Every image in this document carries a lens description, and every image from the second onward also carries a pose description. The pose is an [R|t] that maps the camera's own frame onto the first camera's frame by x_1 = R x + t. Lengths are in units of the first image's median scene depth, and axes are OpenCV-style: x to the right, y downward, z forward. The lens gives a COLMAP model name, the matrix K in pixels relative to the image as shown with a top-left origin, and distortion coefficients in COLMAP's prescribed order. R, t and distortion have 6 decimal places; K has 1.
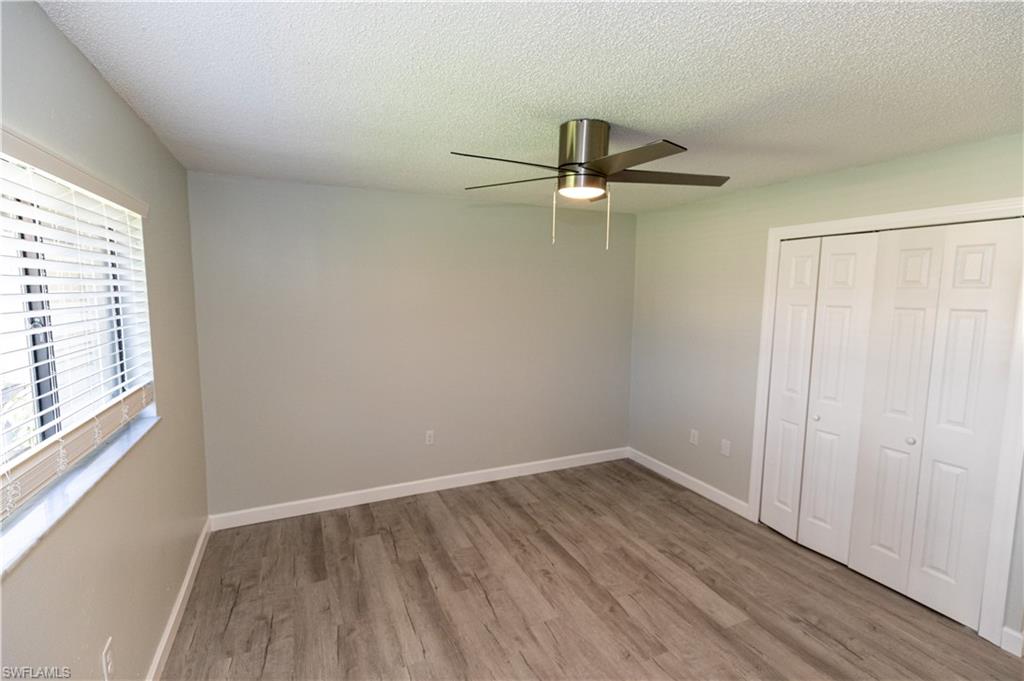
lens RADIAL K [[463.2, 0, 517.4], [0, 463.2, 342.0], [0, 0, 1]] dist [0.001035, 0.001084]
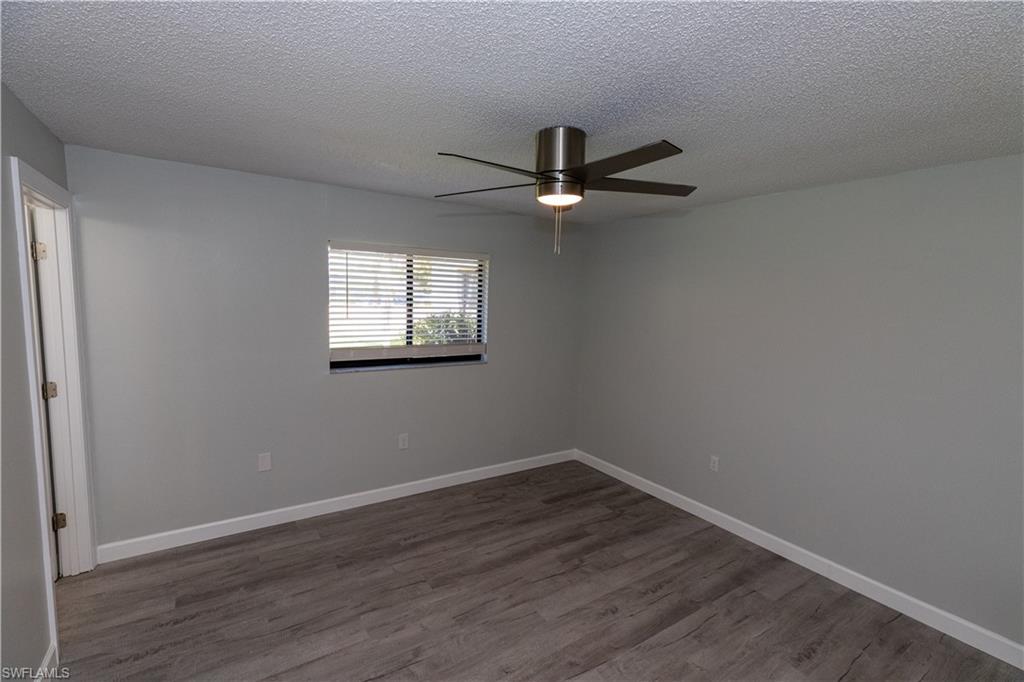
lens RADIAL K [[463.2, 0, 516.0], [0, 463.2, 341.1], [0, 0, 1]] dist [0.001035, 0.001084]
pose [[0.148295, 0.092714, -0.984588, 0.789000], [-0.139079, 0.987656, 0.072056, -0.056762], [0.979115, 0.126250, 0.159359, 0.539864]]
